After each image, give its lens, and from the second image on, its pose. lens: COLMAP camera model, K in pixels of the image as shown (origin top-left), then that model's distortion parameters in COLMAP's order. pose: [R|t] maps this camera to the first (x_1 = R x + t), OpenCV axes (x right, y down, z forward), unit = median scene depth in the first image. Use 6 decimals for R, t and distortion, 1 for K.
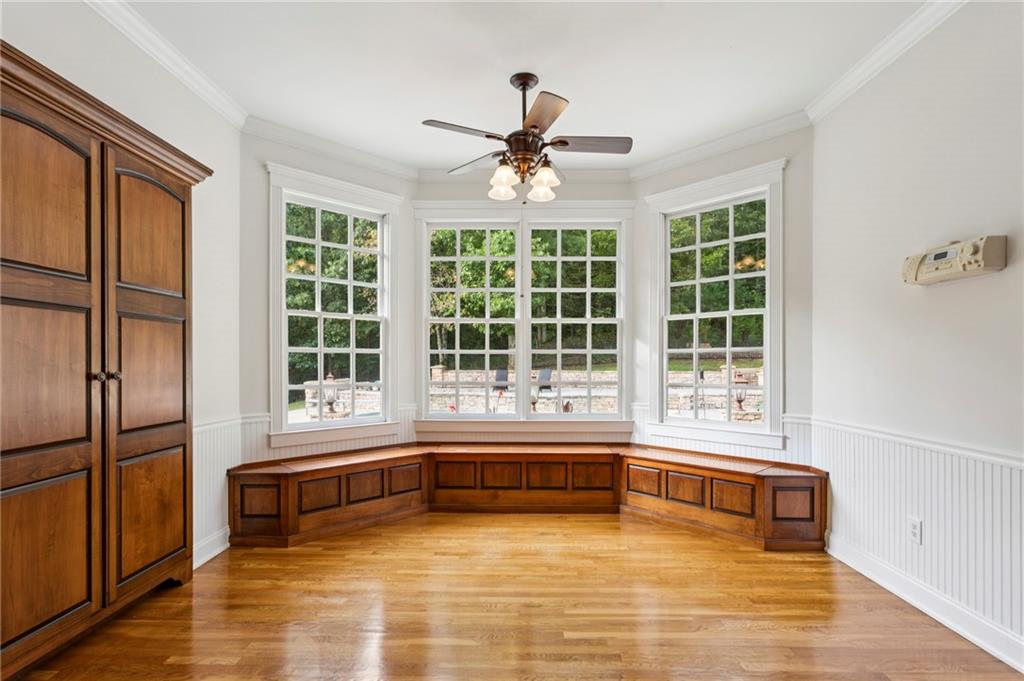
lens RADIAL K [[495.3, 0, 512.2], [0, 495.3, 365.3], [0, 0, 1]] dist [0.004004, 0.001253]
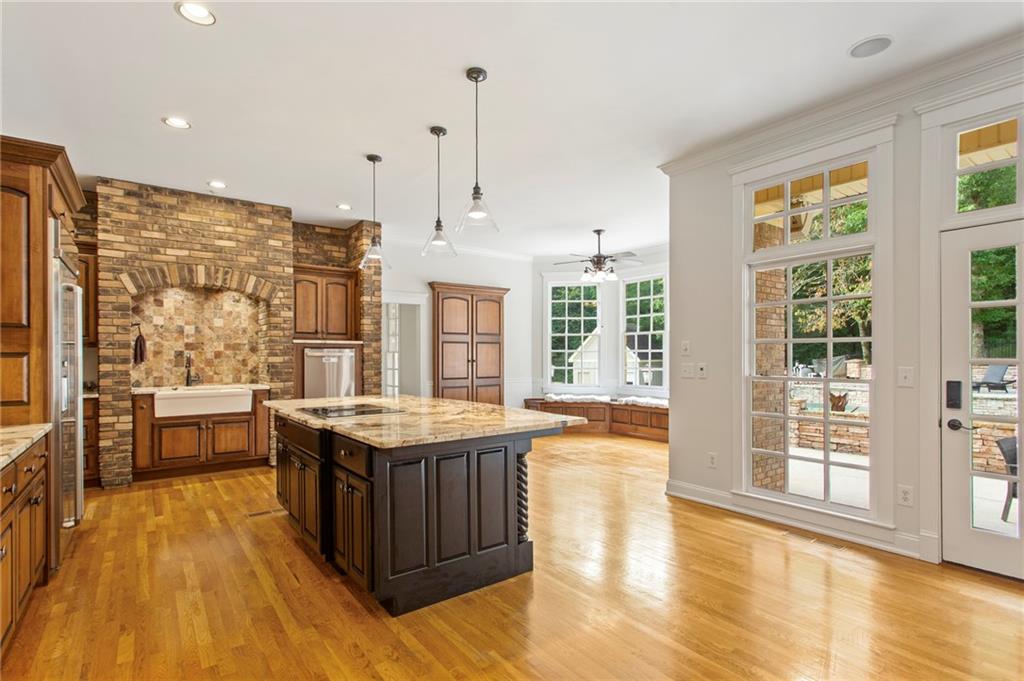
lens RADIAL K [[495.3, 0, 512.8], [0, 495.3, 349.1], [0, 0, 1]] dist [0.004004, 0.001253]
pose [[0.607797, -0.013108, -0.793984, 1.645665], [-0.002696, 0.999824, -0.018570, 0.003100], [0.794088, 0.013427, 0.607655, -0.696408]]
